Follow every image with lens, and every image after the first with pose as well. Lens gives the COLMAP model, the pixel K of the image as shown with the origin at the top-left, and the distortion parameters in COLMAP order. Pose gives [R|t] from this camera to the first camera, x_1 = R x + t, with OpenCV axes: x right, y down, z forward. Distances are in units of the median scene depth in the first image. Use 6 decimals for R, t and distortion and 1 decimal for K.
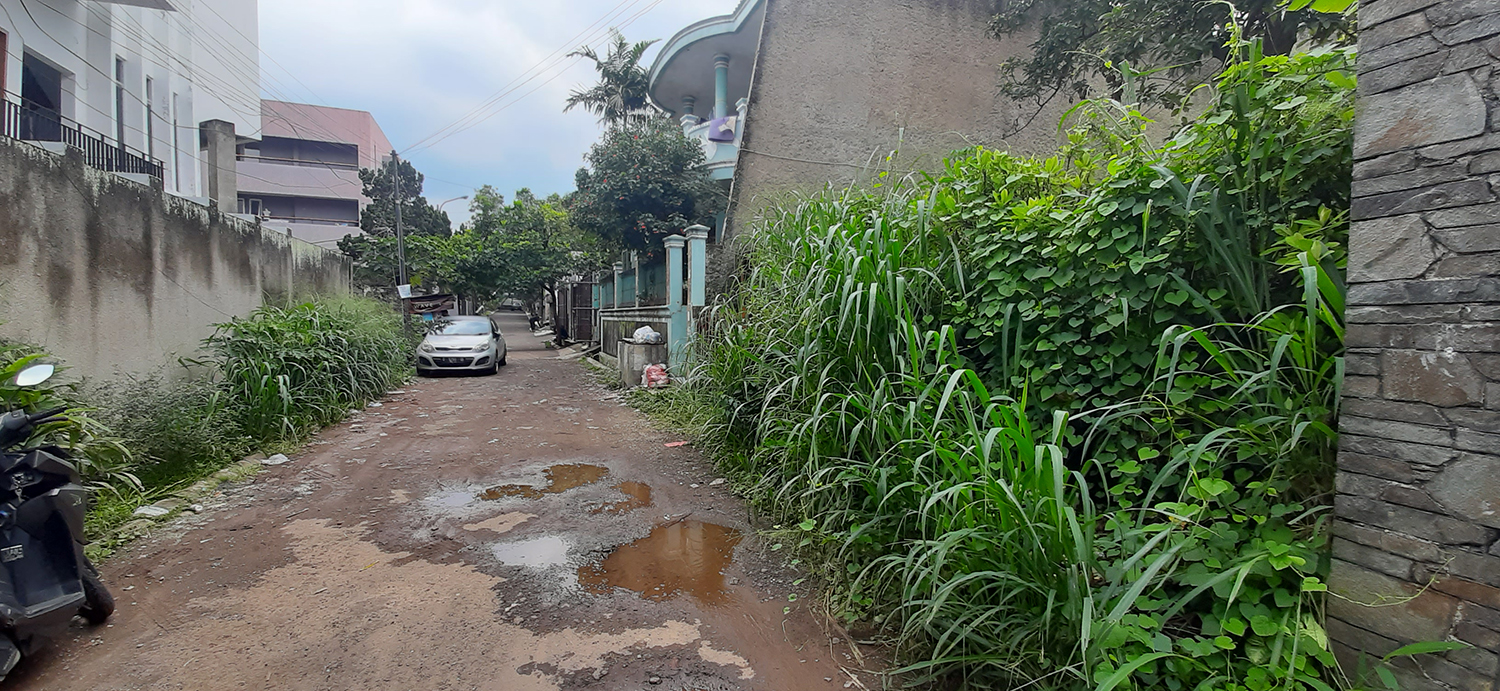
lens RADIAL K [[573.2, 0, 769.5], [0, 573.2, 347.6], [0, 0, 1]] dist [0.023924, -0.017605]
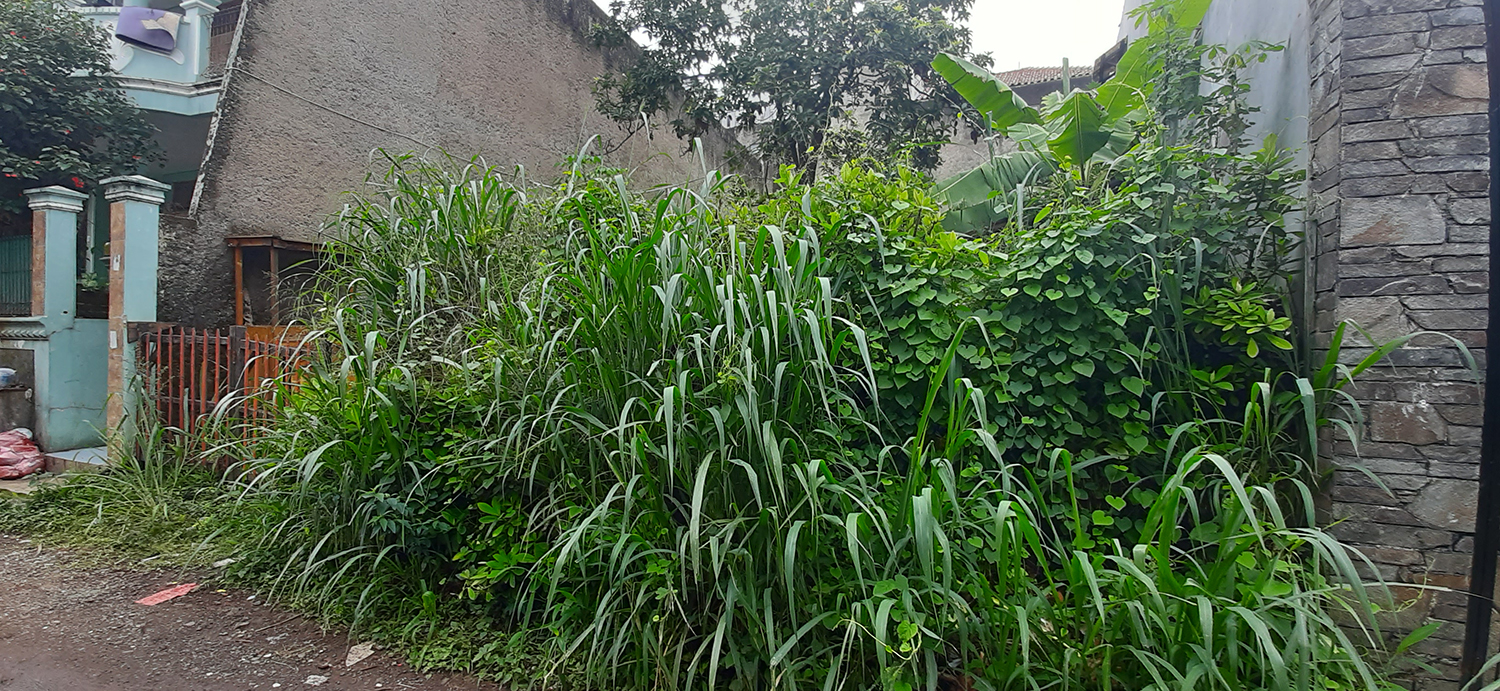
lens RADIAL K [[576.9, 0, 739.6], [0, 576.9, 352.8], [0, 0, 1]] dist [0.015809, -0.013767]
pose [[0.683736, -0.006235, 0.729703, -0.798485], [0.023965, 0.999616, -0.013914, -0.119859], [-0.729336, 0.027001, 0.683623, 1.153523]]
